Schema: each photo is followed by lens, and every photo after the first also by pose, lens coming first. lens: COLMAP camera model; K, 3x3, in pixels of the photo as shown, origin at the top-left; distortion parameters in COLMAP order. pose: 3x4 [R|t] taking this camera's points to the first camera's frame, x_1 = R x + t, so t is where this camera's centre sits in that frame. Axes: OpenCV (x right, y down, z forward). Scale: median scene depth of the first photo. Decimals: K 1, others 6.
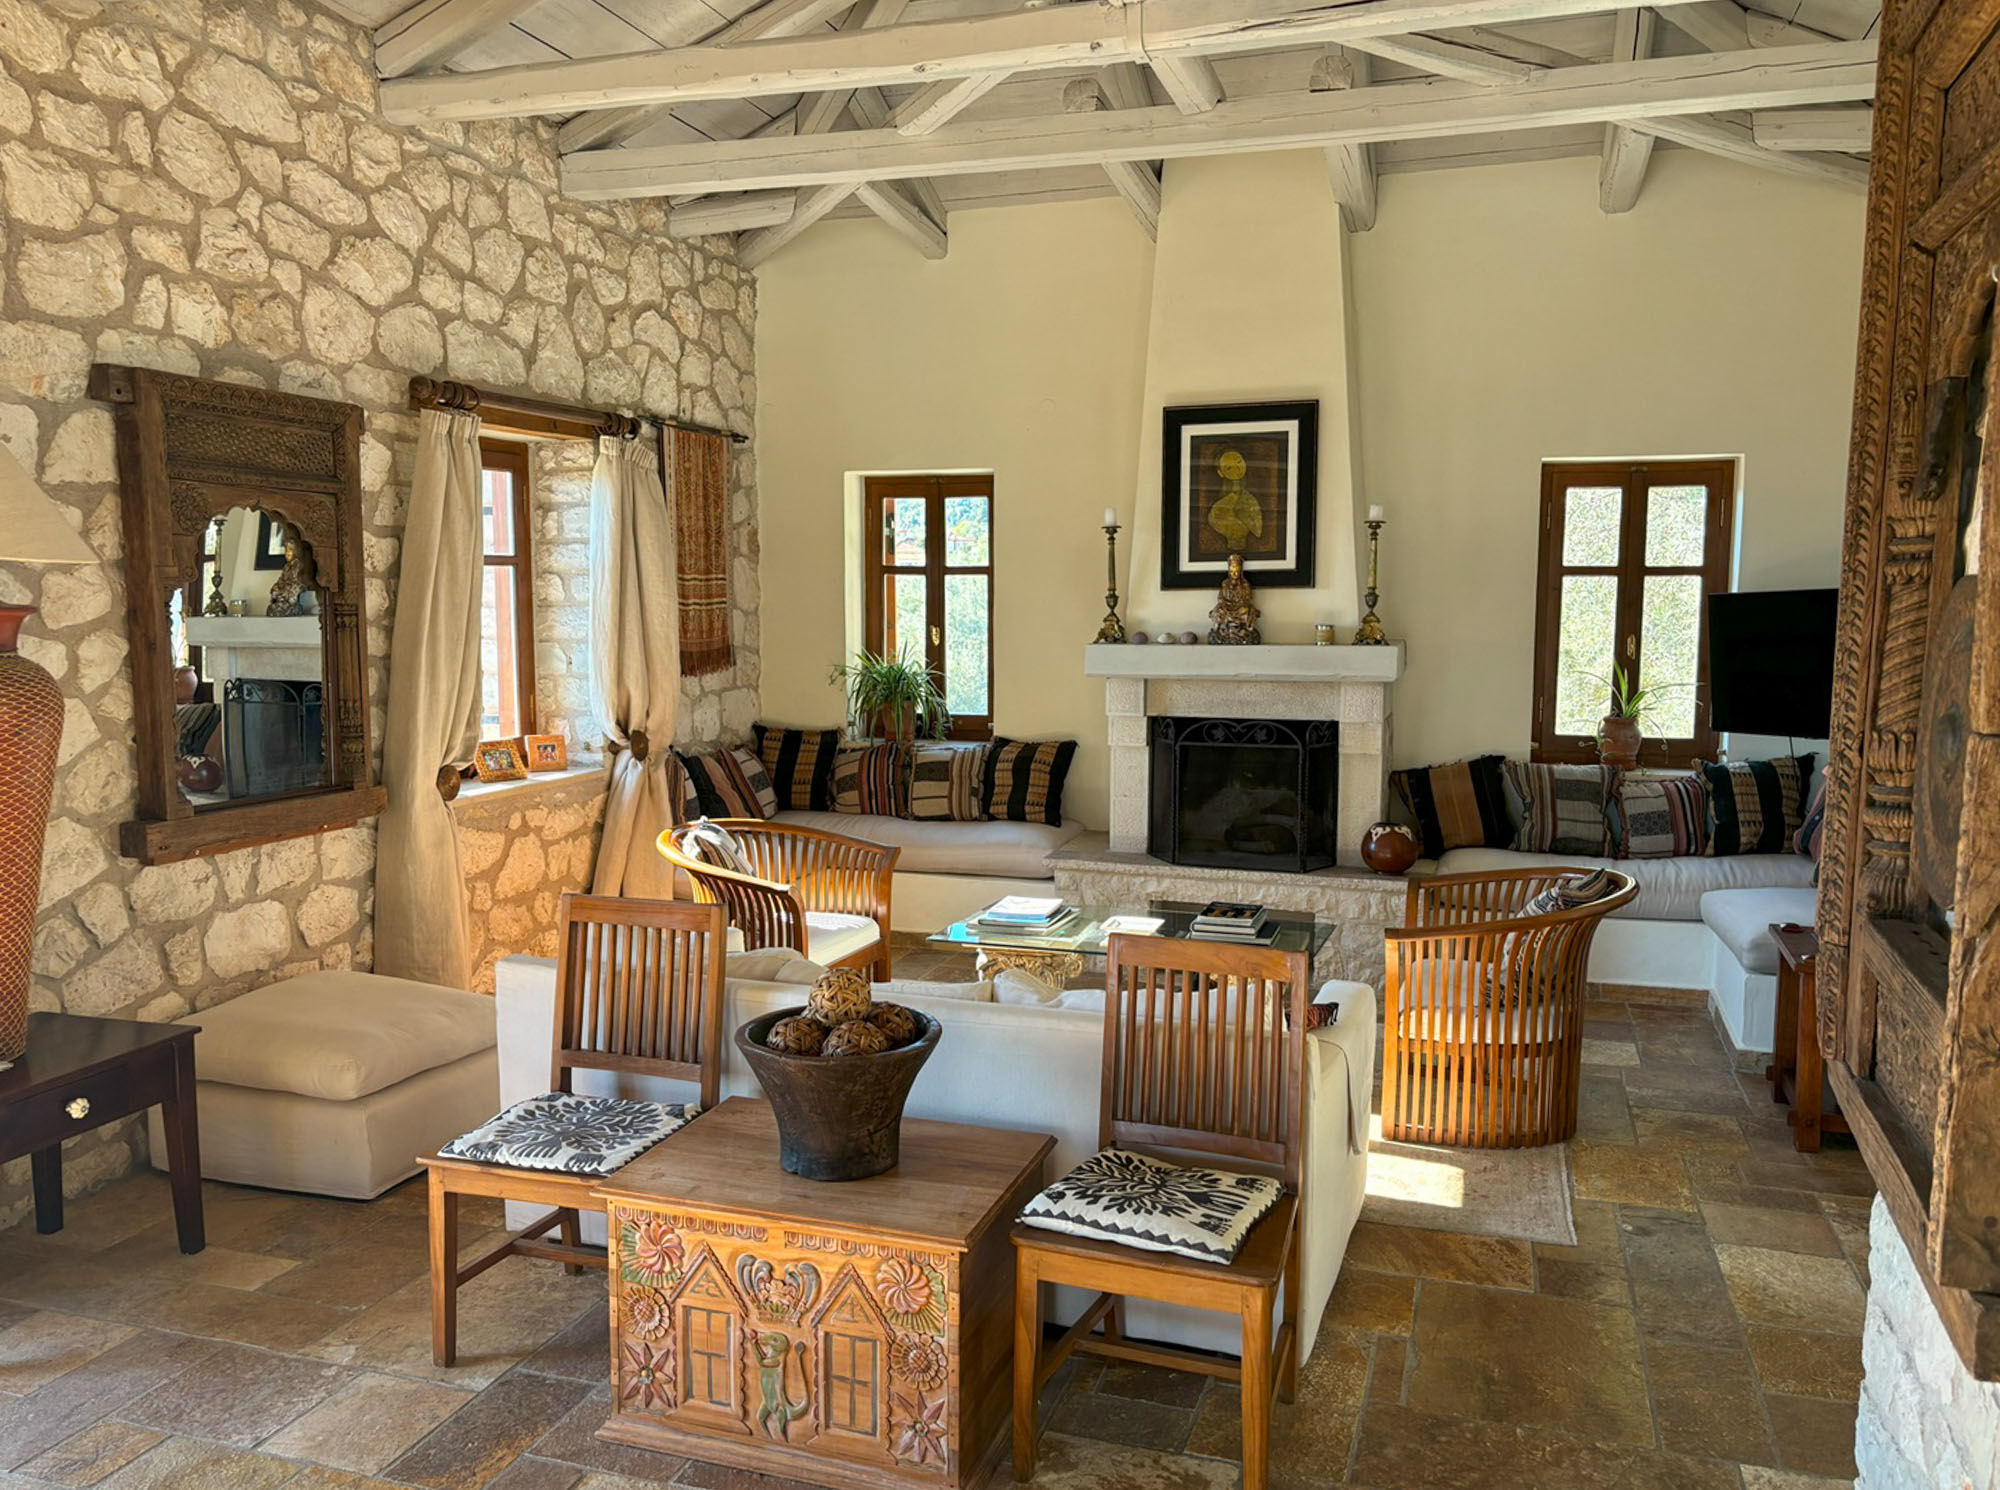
lens RADIAL K [[1535.8, 0, 1008.3], [0, 1535.8, 755.7], [0, 0, 1]] dist [0.042488, -0.037222]
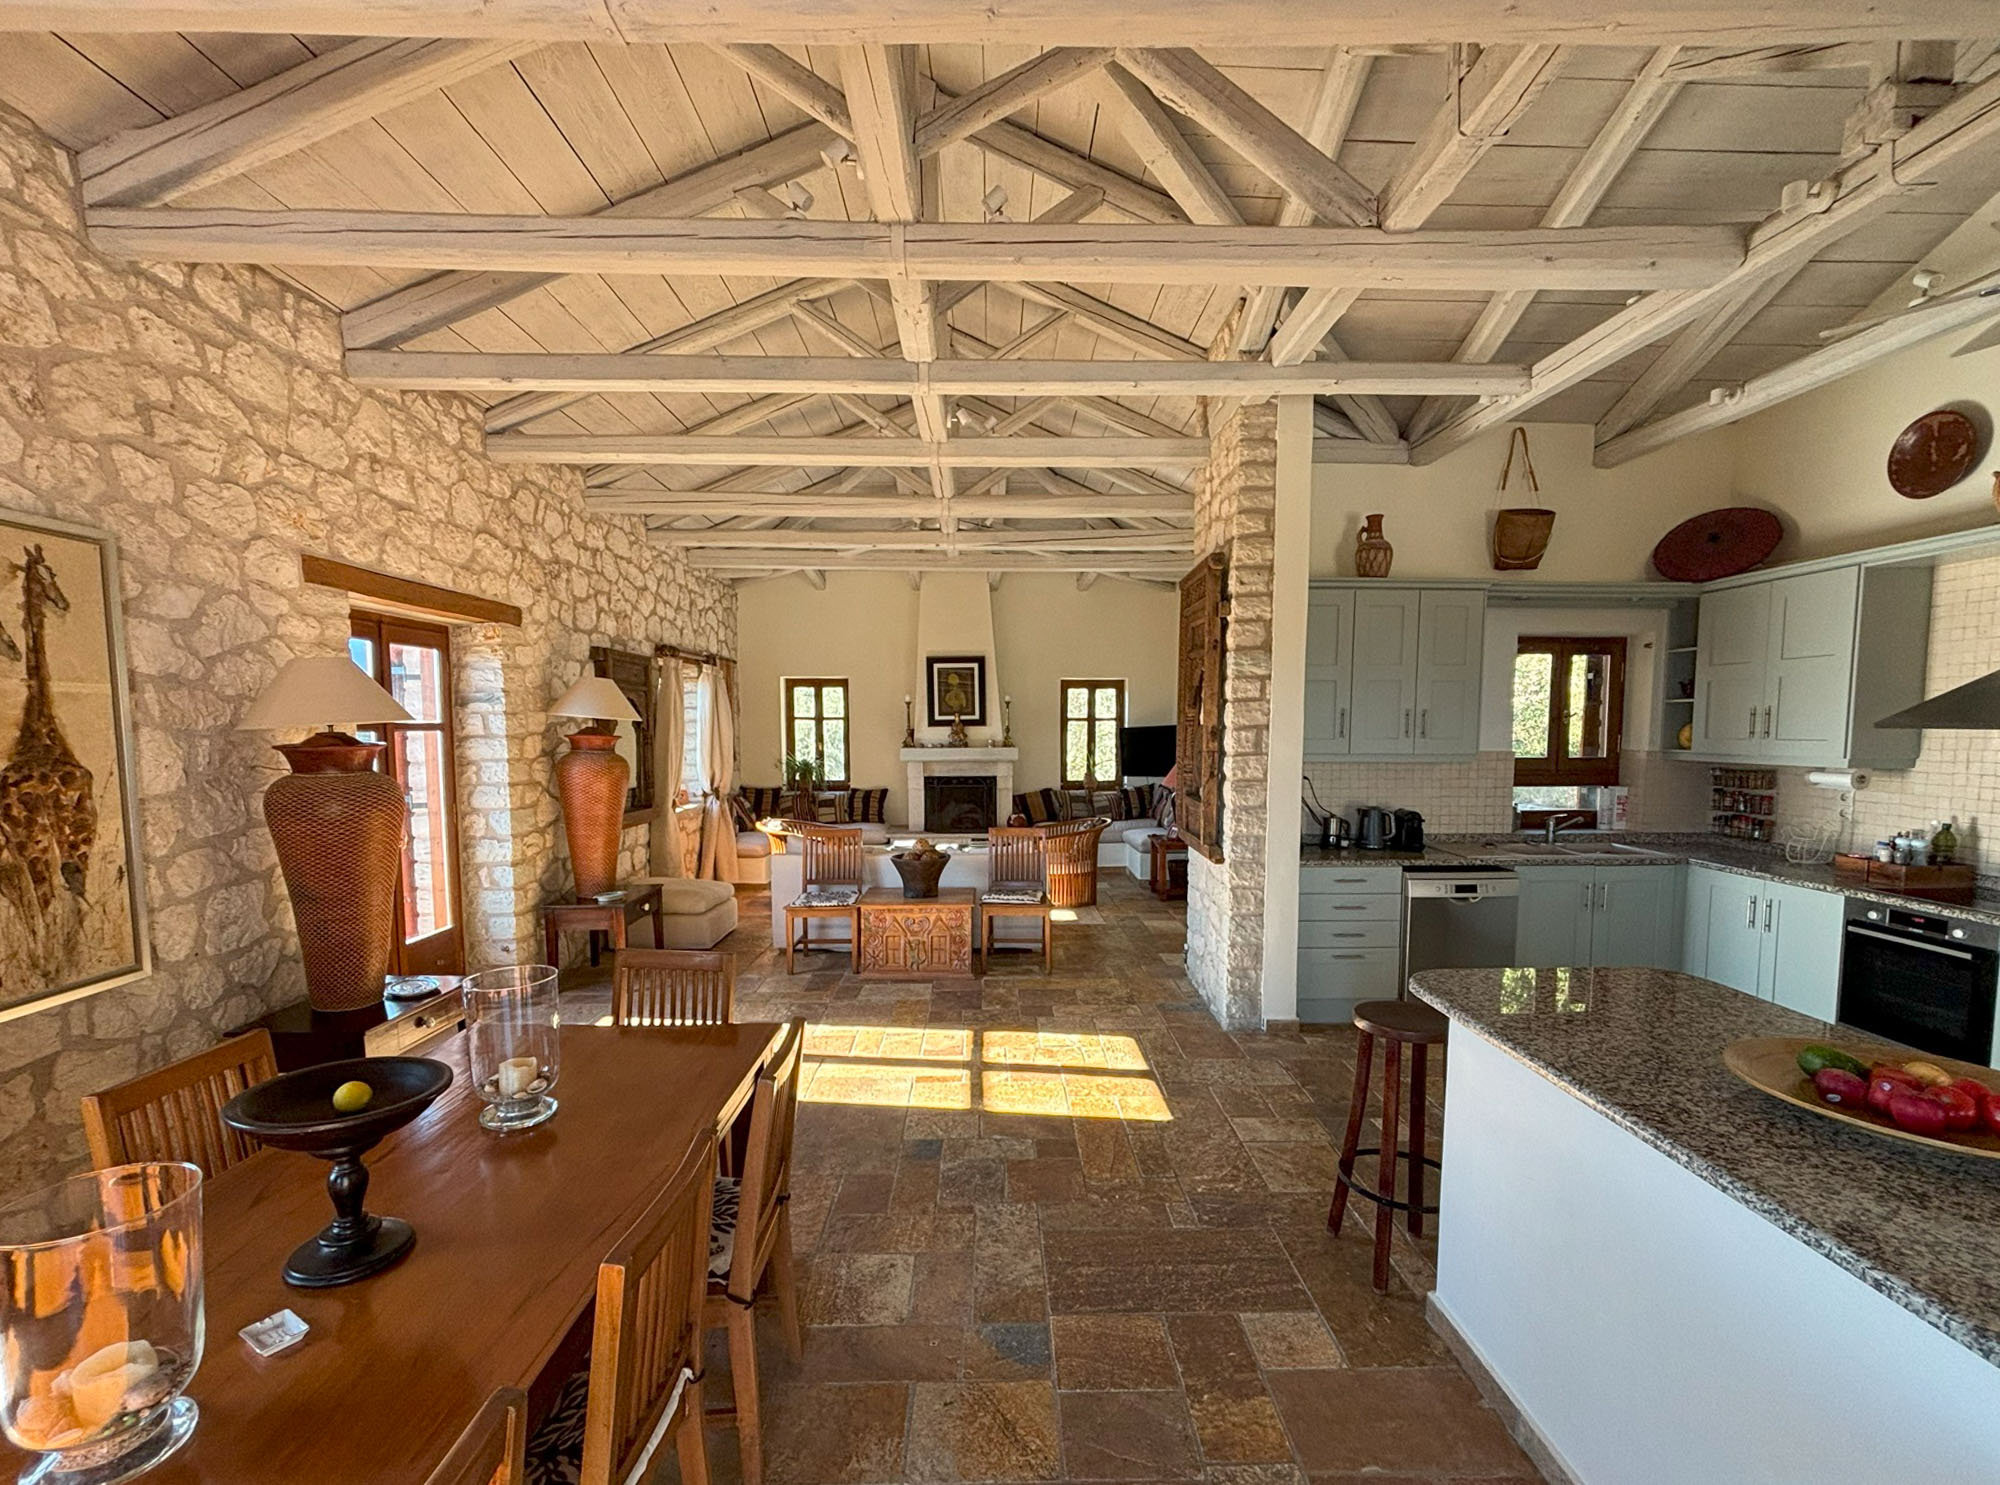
lens RADIAL K [[888.1, 0, 1015.2], [0, 888.1, 793.7], [0, 0, 1]] dist [0.008764, -0.000187]
pose [[0.939535, -0.030686, 0.341077, -0.360152], [0.040704, 0.998923, -0.022254, 0.056002], [-0.340026, 0.034792, 0.939772, -0.577000]]
